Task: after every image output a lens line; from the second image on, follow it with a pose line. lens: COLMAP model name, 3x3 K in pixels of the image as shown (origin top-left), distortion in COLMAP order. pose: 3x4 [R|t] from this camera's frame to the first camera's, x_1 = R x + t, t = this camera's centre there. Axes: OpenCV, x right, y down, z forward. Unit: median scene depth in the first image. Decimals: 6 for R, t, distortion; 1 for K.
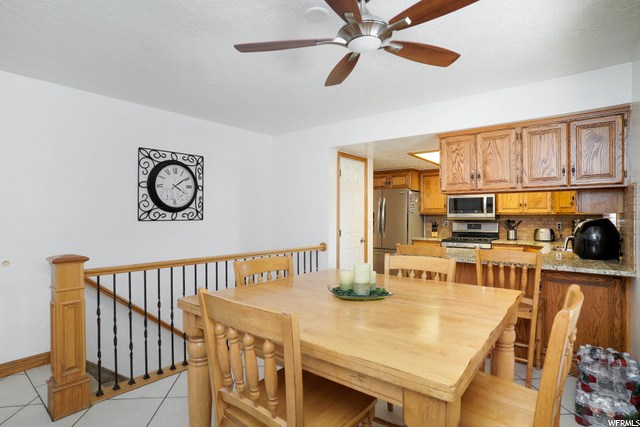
lens RADIAL K [[337.8, 0, 317.8], [0, 337.8, 214.9], [0, 0, 1]] dist [-0.076396, 0.041926]
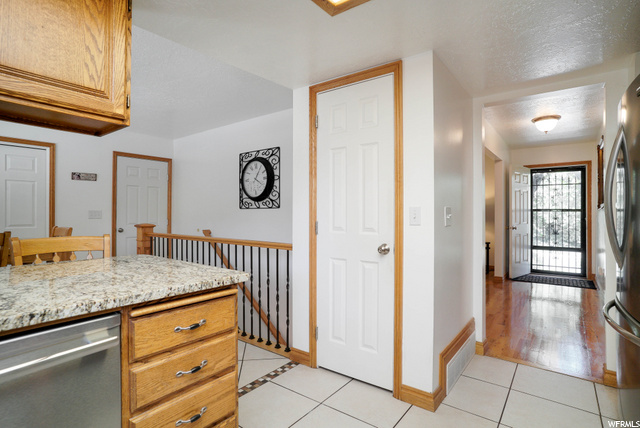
lens RADIAL K [[337.8, 0, 317.8], [0, 337.8, 215.4], [0, 0, 1]] dist [-0.076396, 0.041926]
pose [[0.018067, 0.002293, -0.999834, 0.585938], [-0.004712, 0.999986, 0.002208, 0.029326], [0.999826, 0.004671, 0.018078, 0.916445]]
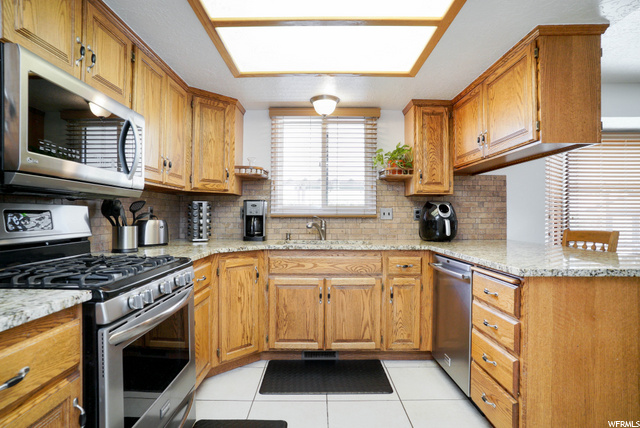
lens RADIAL K [[337.8, 0, 317.8], [0, 337.8, 215.4], [0, 0, 1]] dist [-0.076396, 0.041926]
pose [[-0.631498, -0.005338, 0.775359, 0.175719], [-0.006848, 0.999976, 0.001306, 0.035365], [-0.775347, -0.004485, -0.631520, 1.182865]]
